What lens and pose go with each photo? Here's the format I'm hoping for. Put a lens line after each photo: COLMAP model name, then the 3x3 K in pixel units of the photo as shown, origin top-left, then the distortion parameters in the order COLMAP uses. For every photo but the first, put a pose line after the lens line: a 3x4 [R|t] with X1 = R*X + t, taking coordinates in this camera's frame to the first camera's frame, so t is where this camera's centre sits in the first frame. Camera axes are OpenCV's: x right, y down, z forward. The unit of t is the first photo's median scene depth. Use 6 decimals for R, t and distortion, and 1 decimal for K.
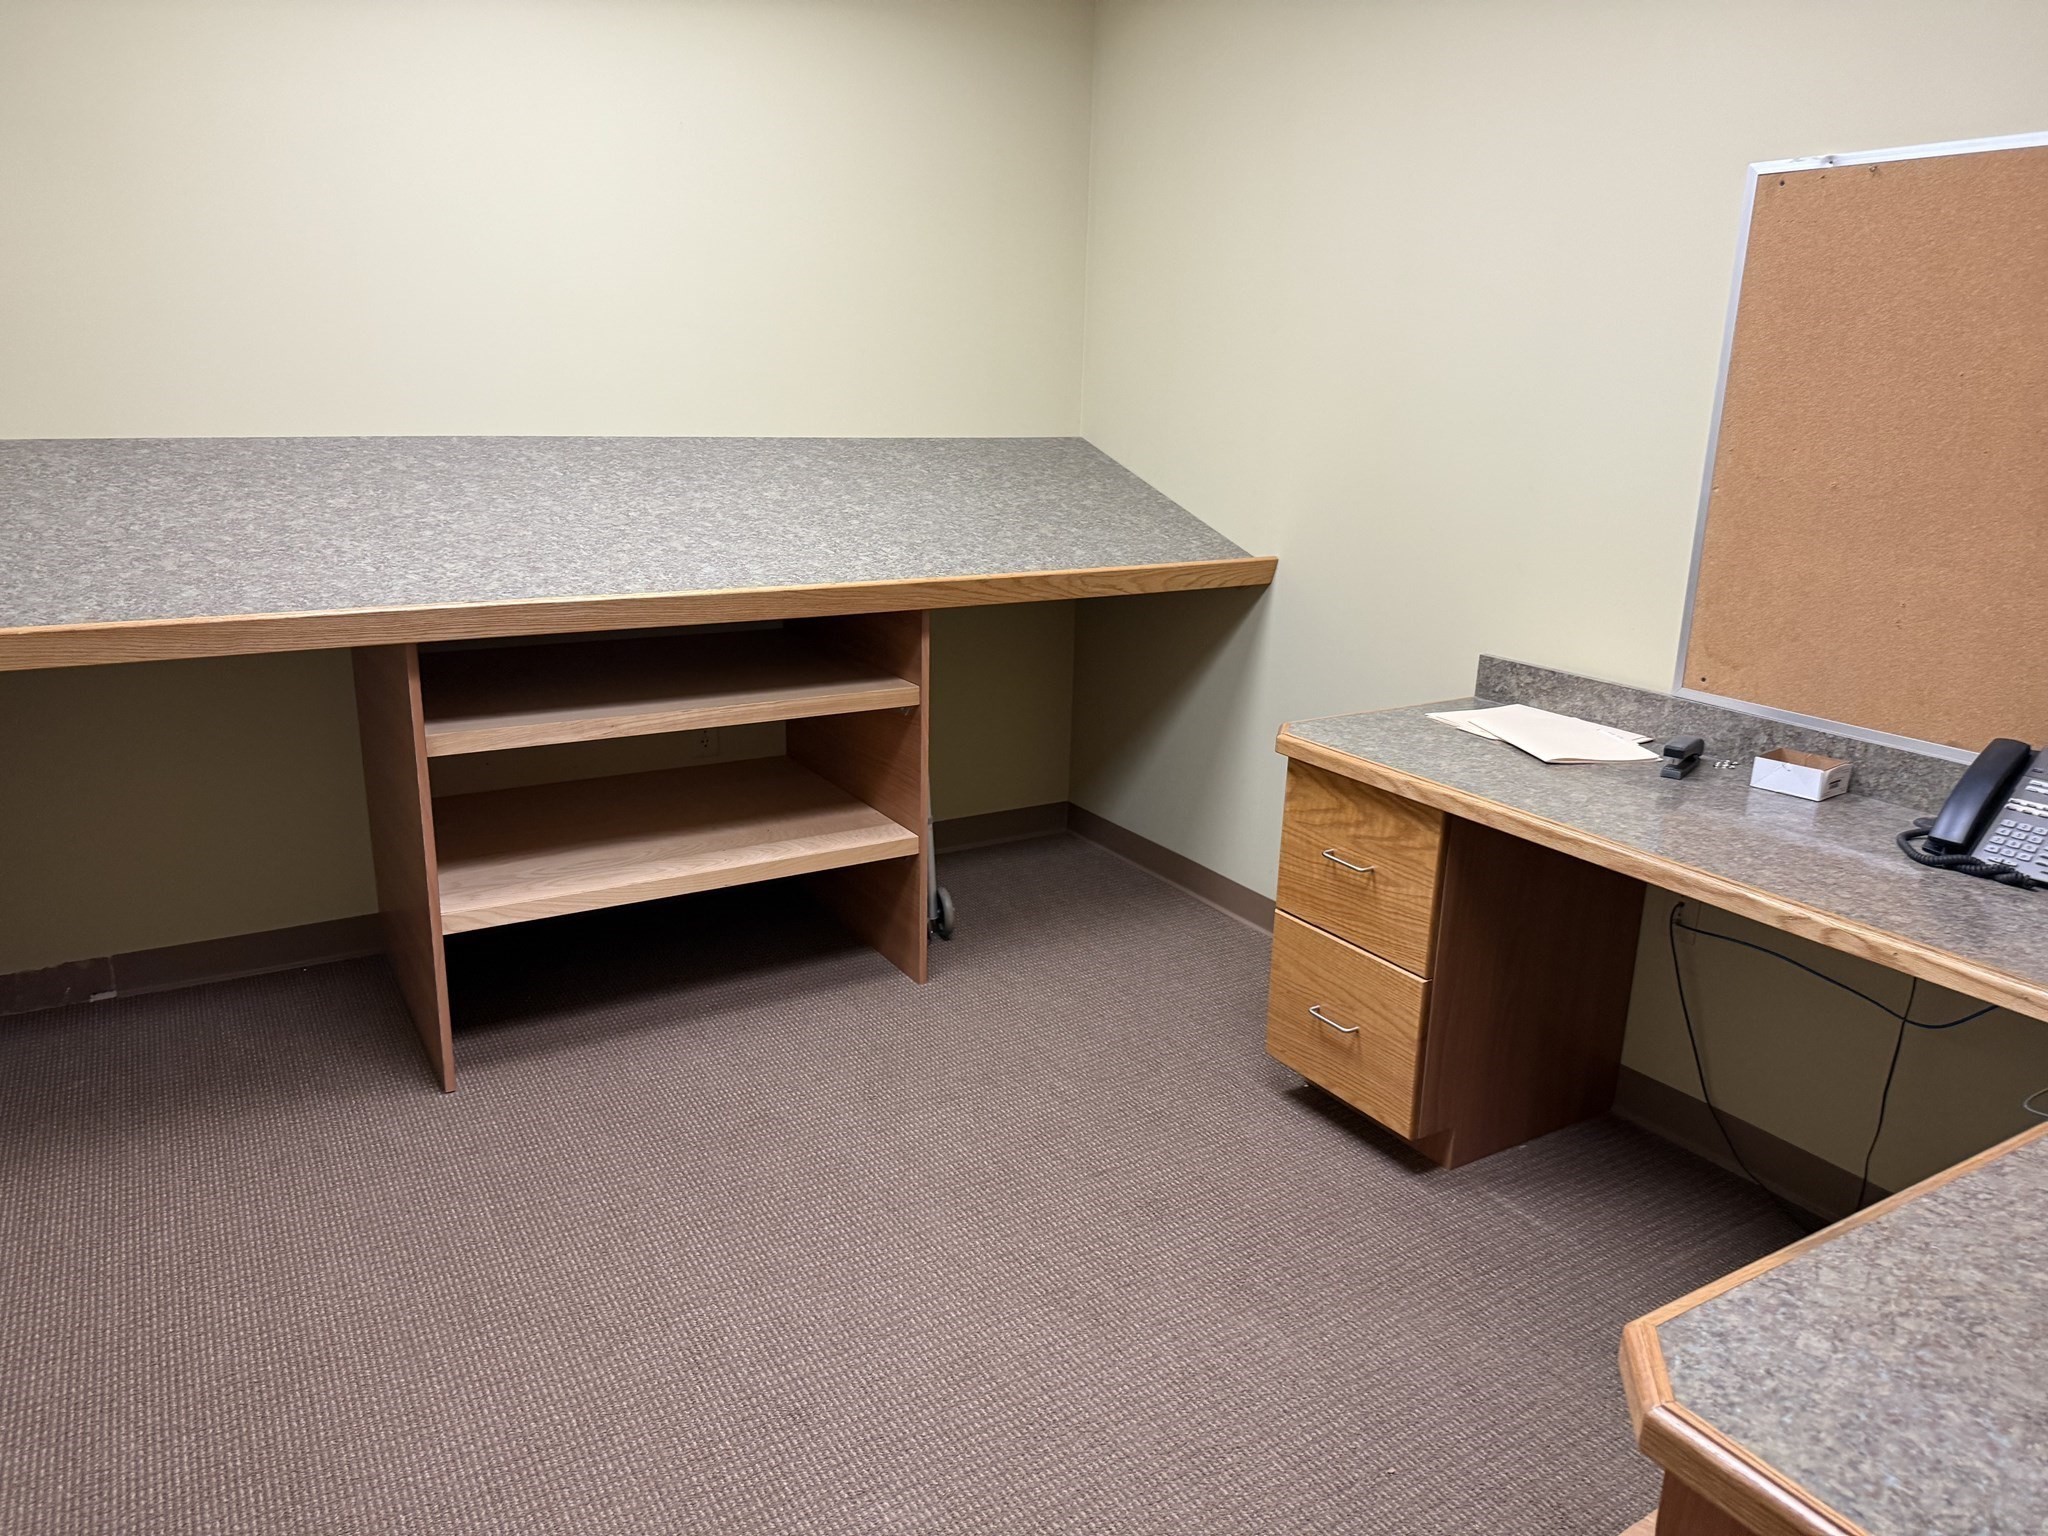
lens RADIAL K [[1417.3, 0, 1015.9], [0, 1417.3, 752.8], [0, 0, 1]] dist [0.027848, -0.039966]
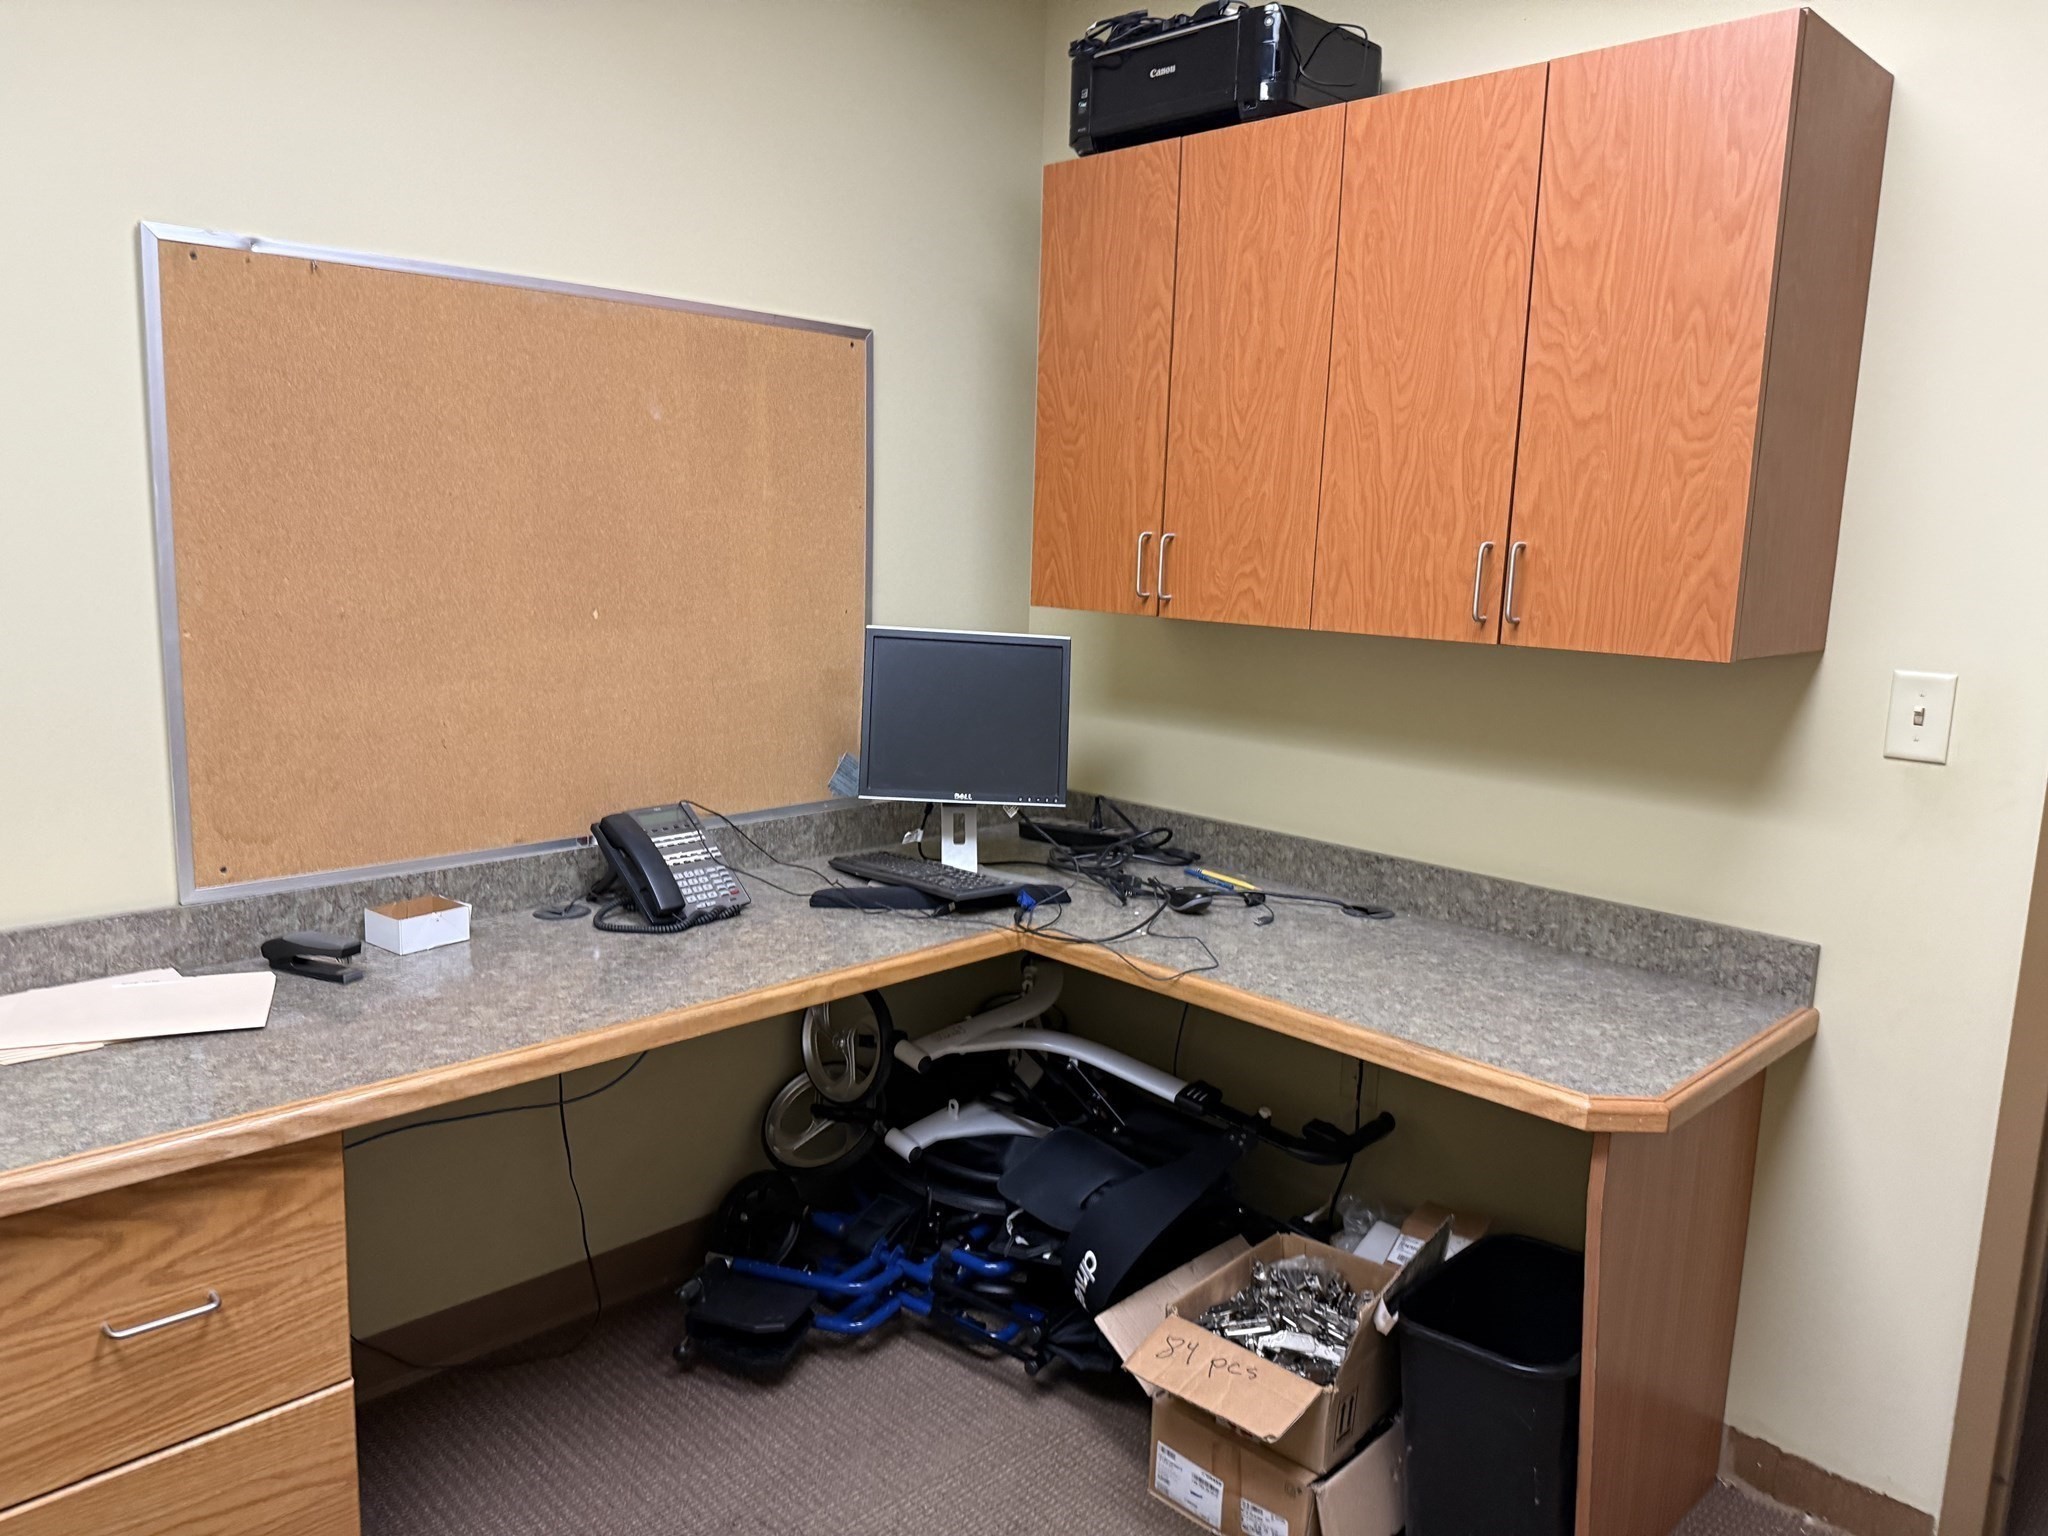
lens RADIAL K [[1417.3, 0, 1015.9], [0, 1417.3, 752.8], [0, 0, 1]] dist [0.027848, -0.039966]
pose [[-0.221285, -0.180600, 0.958340, -0.378832], [0.225227, 0.946671, 0.230407, -0.208050], [-0.948844, 0.266830, -0.168808, 0.747082]]
